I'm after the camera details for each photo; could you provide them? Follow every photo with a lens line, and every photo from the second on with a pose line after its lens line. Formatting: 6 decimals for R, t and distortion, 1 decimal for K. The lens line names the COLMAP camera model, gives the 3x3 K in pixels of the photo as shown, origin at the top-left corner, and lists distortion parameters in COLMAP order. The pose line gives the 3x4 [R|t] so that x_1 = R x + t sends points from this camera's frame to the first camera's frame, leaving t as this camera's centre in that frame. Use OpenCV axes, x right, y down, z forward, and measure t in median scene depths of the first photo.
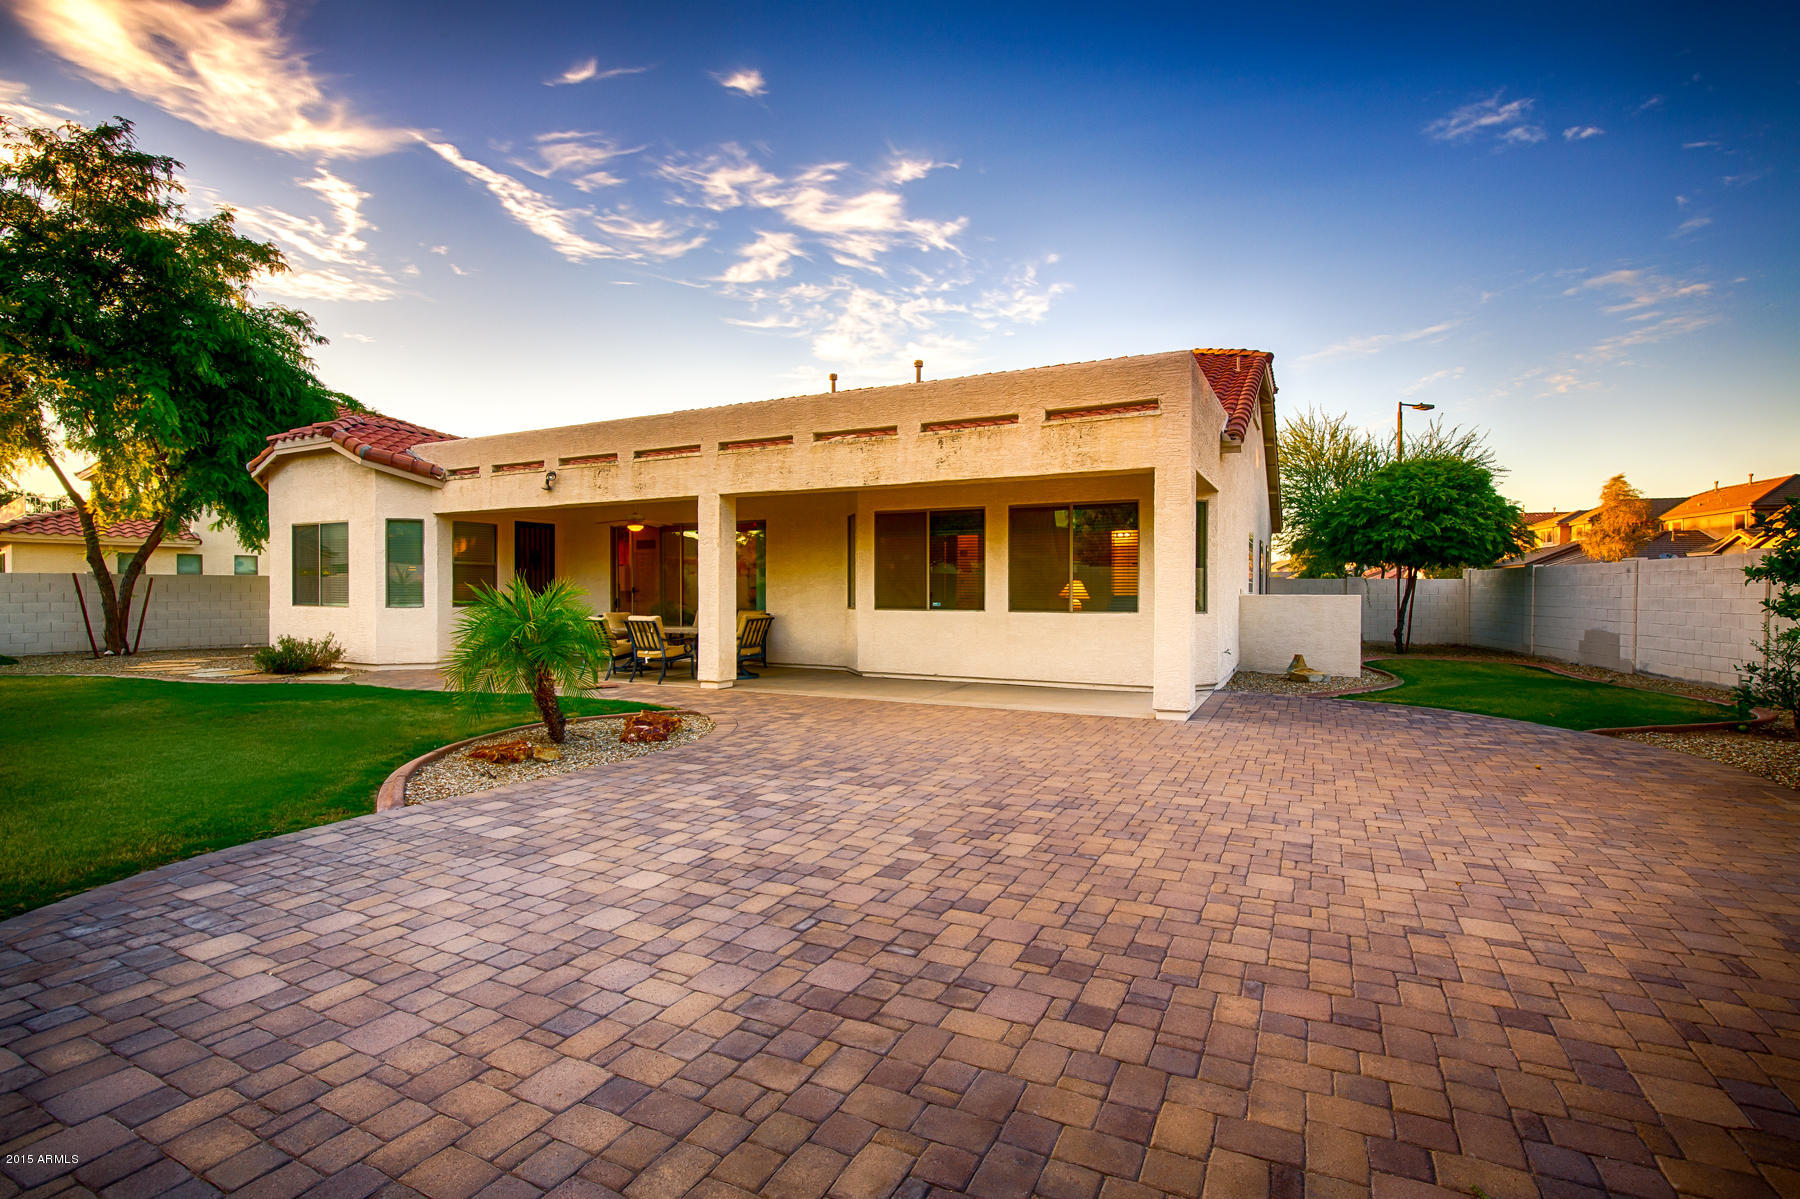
lens RADIAL K [[835.5, 0, 899.6], [0, 835.5, 573.4], [0, 0, 1]] dist [-0.022467, -0.000131]
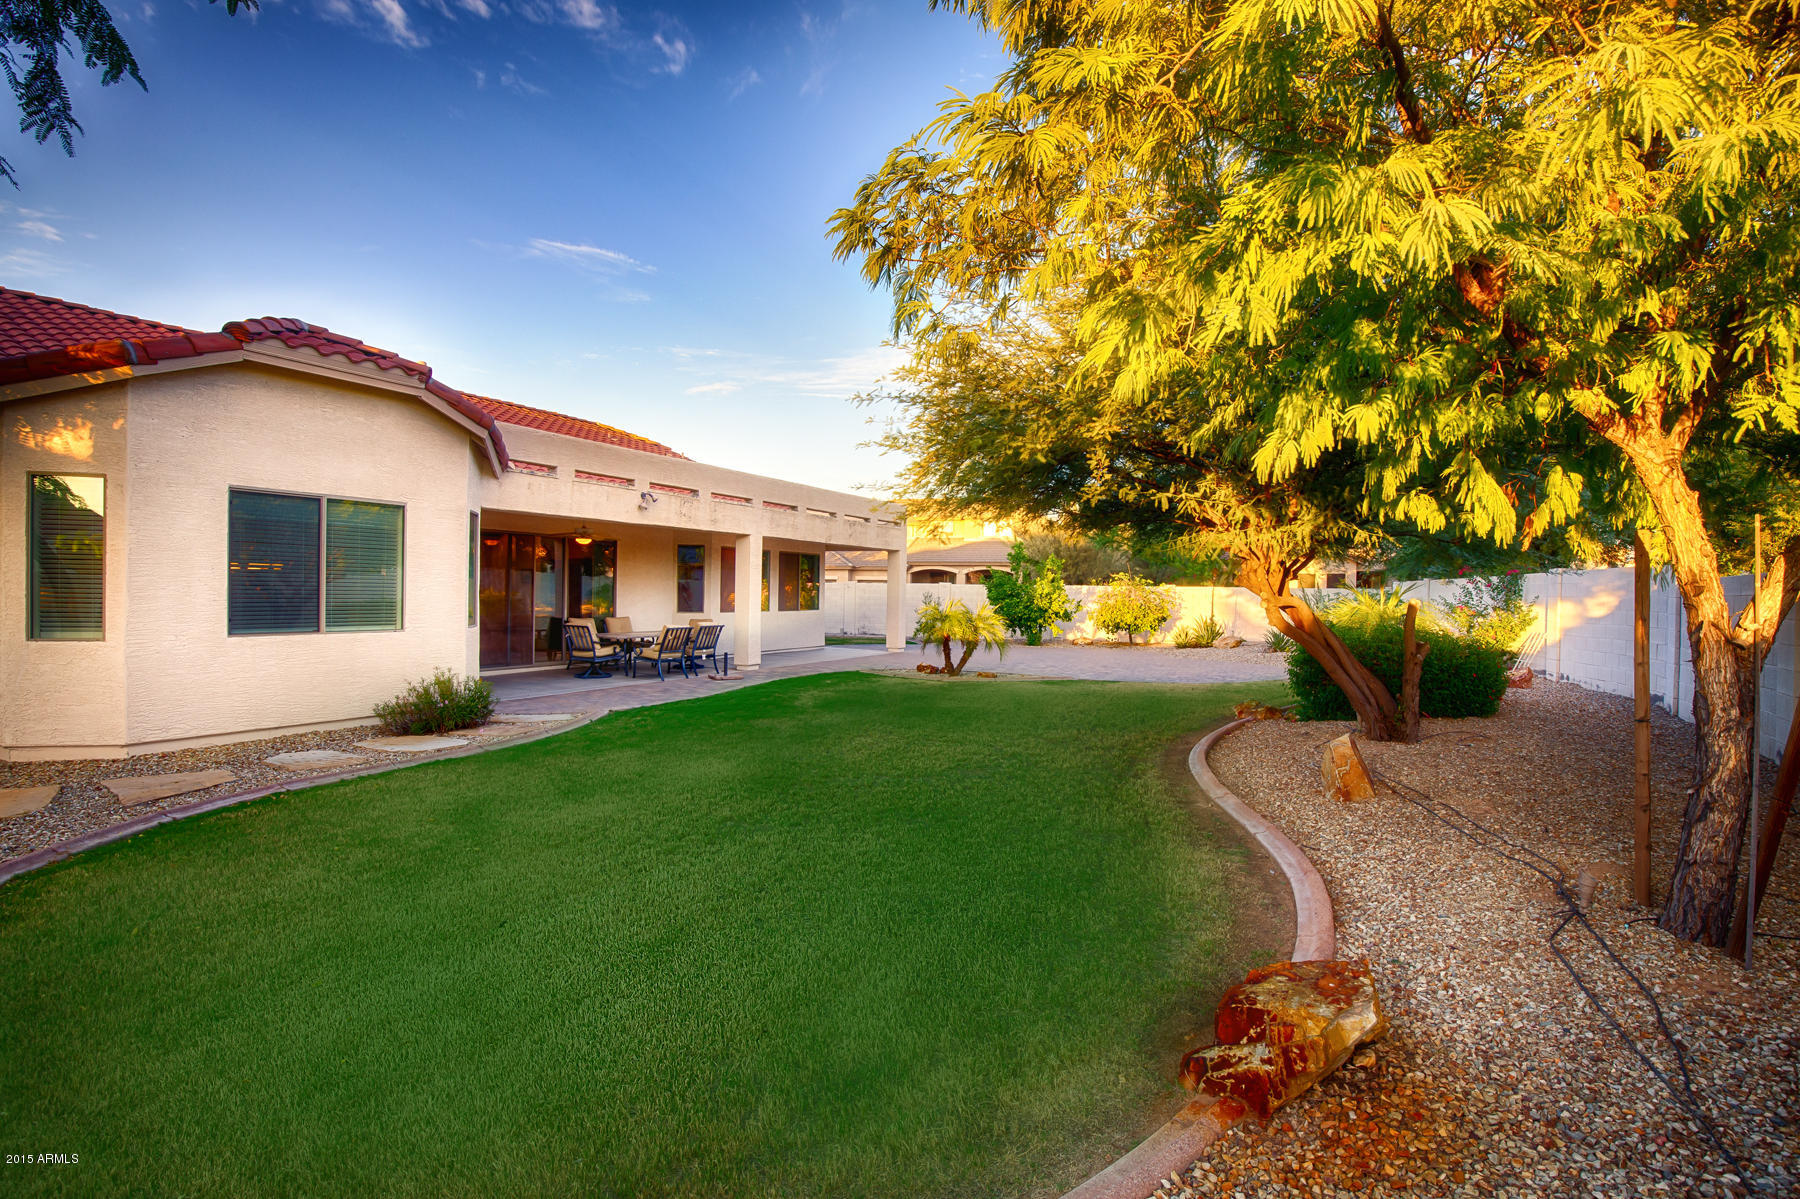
lens RADIAL K [[835.5, 0, 899.6], [0, 835.5, 573.4], [0, 0, 1]] dist [-0.022467, -0.000131]
pose [[0.023494, 0.024650, 0.999420, -1.584015], [-0.022683, 0.999452, -0.024118, 0.001149], [-0.999467, -0.022103, 0.024041, 0.686068]]
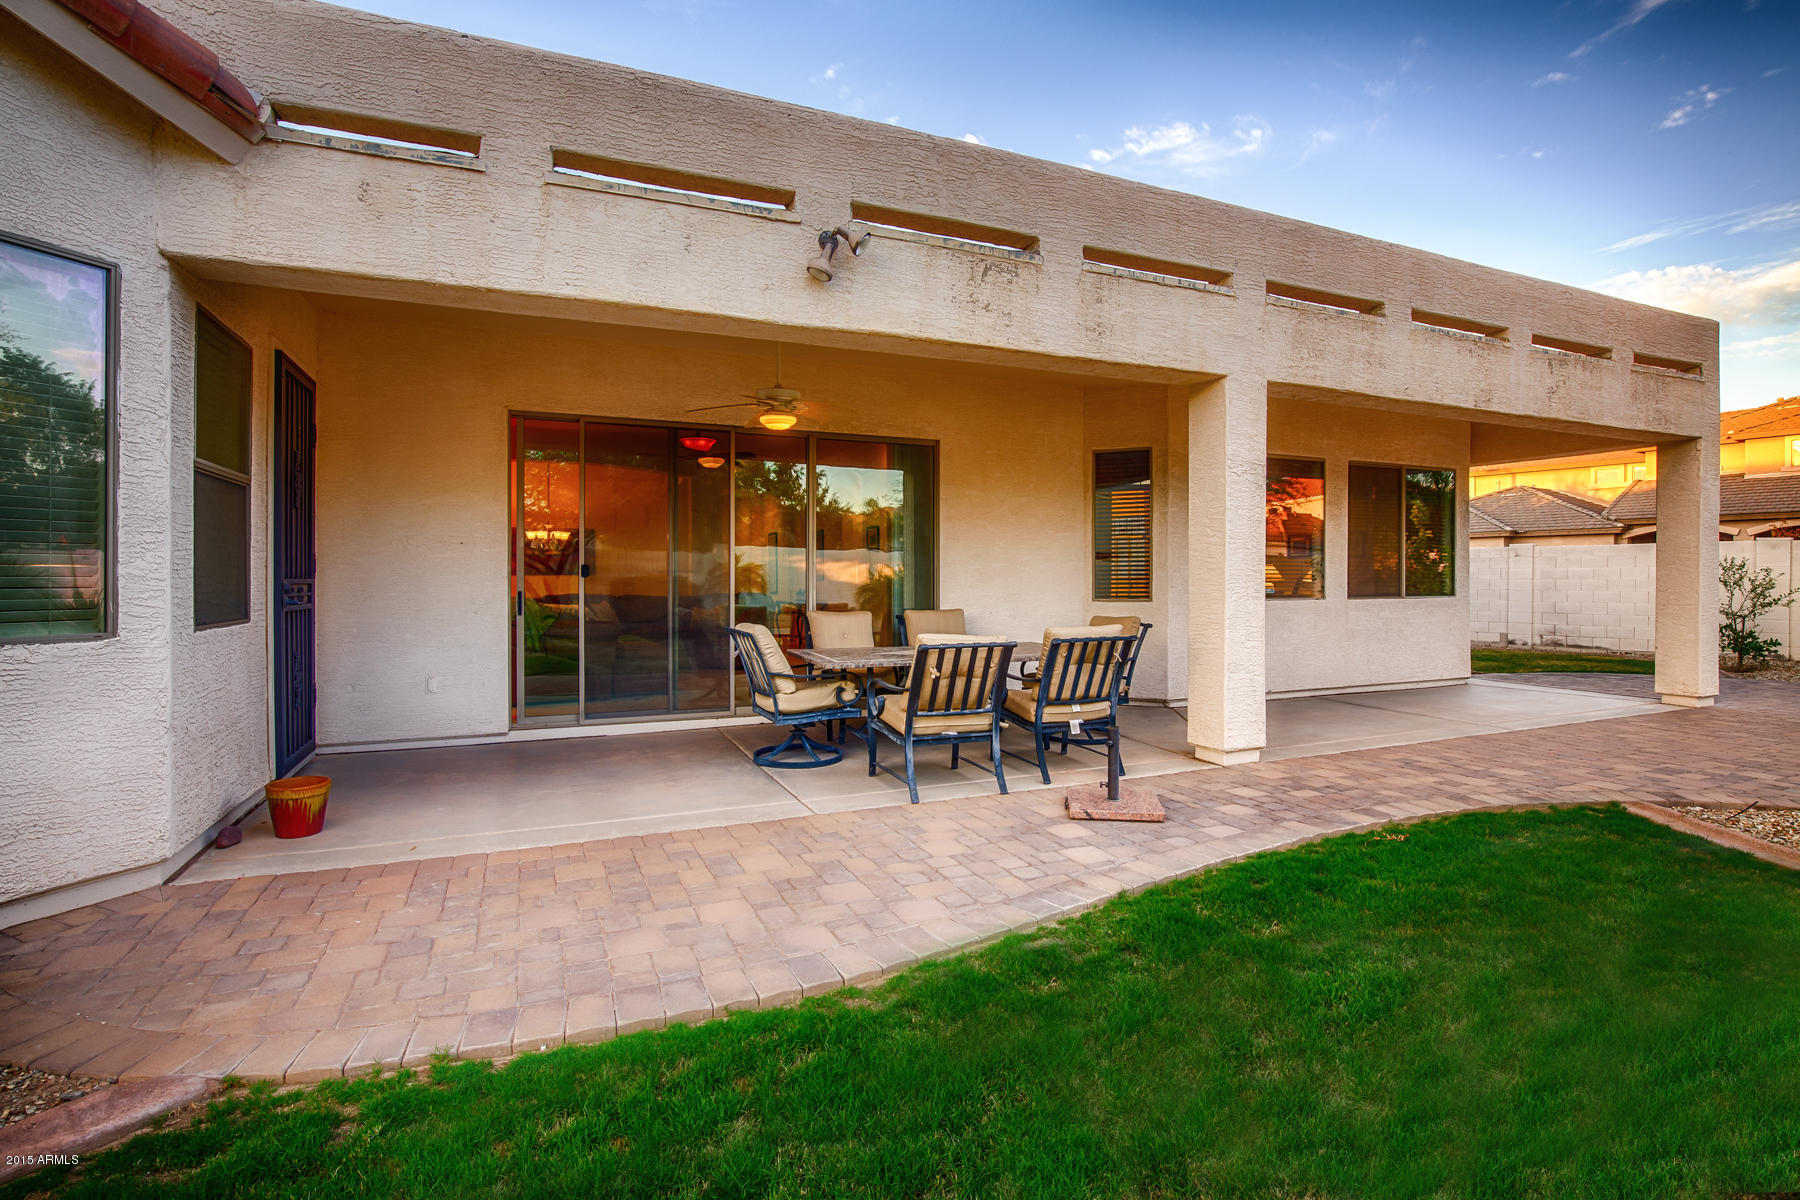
lens RADIAL K [[865.5, 0, 899.0], [0, 865.5, 587.1], [0, 0, 1]] dist [-0.022884, -0.000315]
pose [[0.637013, -0.007835, 0.770813, -0.729316], [-0.010577, 0.999765, 0.018902, 0.023001], [-0.770780, -0.020194, 0.636781, 0.793678]]
